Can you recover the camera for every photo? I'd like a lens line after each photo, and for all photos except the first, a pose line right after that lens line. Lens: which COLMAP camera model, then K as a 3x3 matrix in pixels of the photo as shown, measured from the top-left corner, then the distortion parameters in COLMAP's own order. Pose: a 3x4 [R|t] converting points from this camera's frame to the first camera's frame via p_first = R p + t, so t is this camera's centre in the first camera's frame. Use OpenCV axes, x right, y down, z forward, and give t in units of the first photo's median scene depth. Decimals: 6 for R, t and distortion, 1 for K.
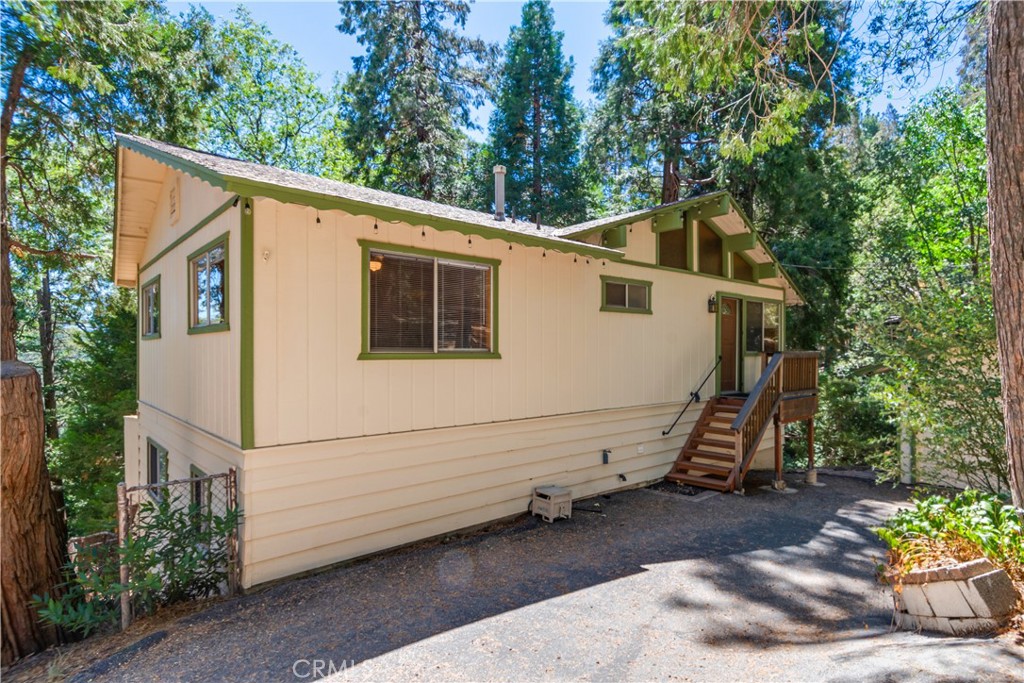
lens RADIAL K [[614.1, 0, 485.6], [0, 614.1, 343.4], [0, 0, 1]] dist [0.002081, 0.000555]
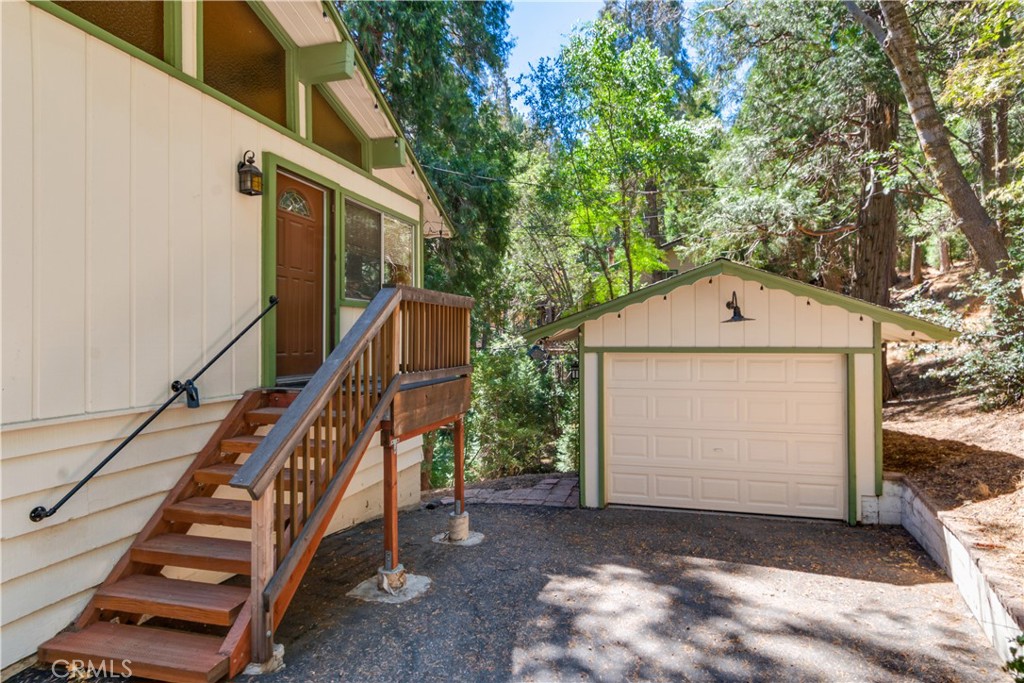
lens RADIAL K [[614.1, 0, 485.6], [0, 614.1, 343.4], [0, 0, 1]] dist [0.002081, 0.000555]
pose [[0.872502, -0.013700, 0.488419, 0.309789], [0.006730, 0.999849, 0.016024, 0.049612], [-0.488565, -0.010694, 0.872462, 0.557948]]
